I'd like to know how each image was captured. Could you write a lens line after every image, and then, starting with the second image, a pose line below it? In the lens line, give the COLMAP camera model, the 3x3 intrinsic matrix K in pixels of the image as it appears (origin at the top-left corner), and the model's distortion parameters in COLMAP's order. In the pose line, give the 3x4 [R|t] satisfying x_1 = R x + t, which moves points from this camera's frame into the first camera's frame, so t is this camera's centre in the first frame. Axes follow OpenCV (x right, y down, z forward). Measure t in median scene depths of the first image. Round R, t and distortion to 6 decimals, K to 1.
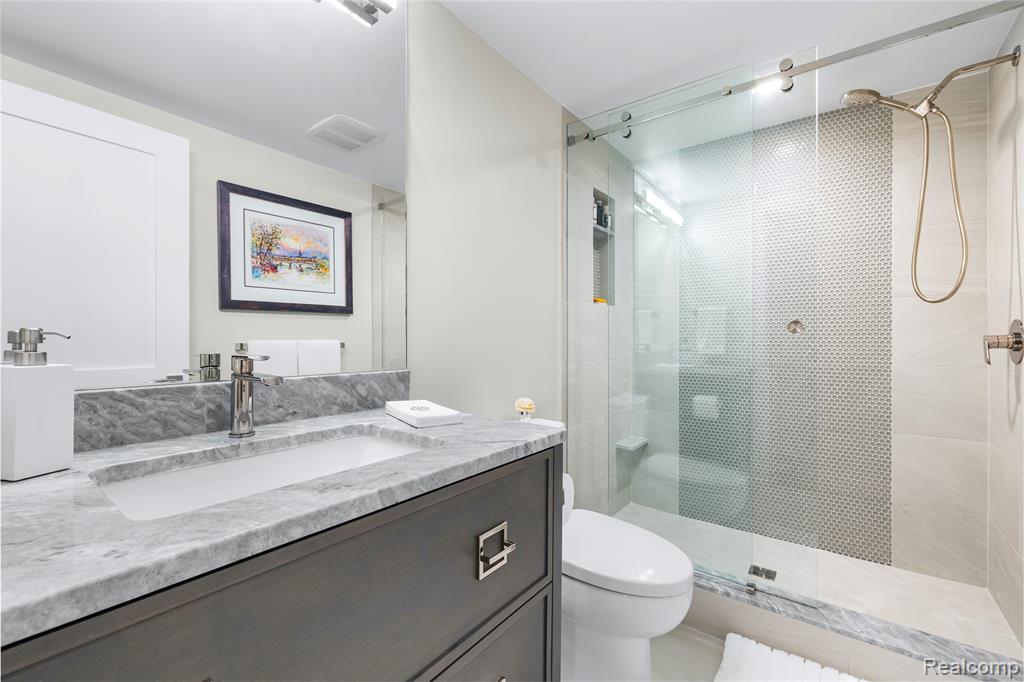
lens RADIAL K [[434.2, 0, 509.7], [0, 434.2, 338.9], [0, 0, 1]] dist [-0.001152, -0.000217]
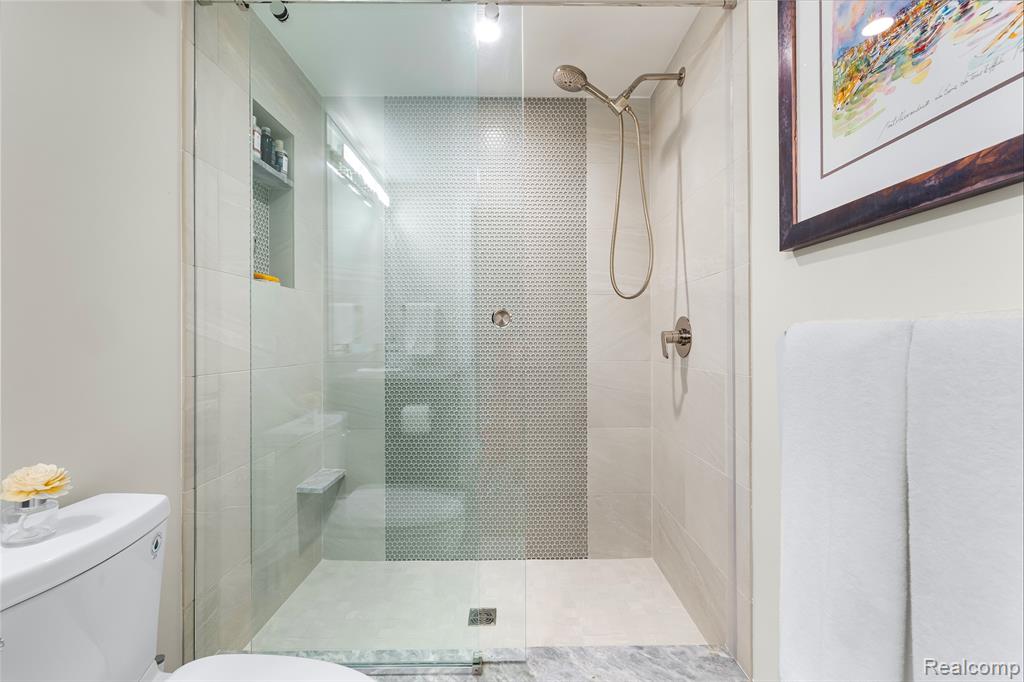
lens RADIAL K [[434.2, 0, 512.4], [0, 434.2, 338.3], [0, 0, 1]] dist [-0.001152, -0.000217]
pose [[0.794592, -0.001351, 0.607142, 0.102248], [0.005097, 0.999977, -0.004445, 0.008003], [-0.607122, 0.006627, 0.794581, 0.248778]]
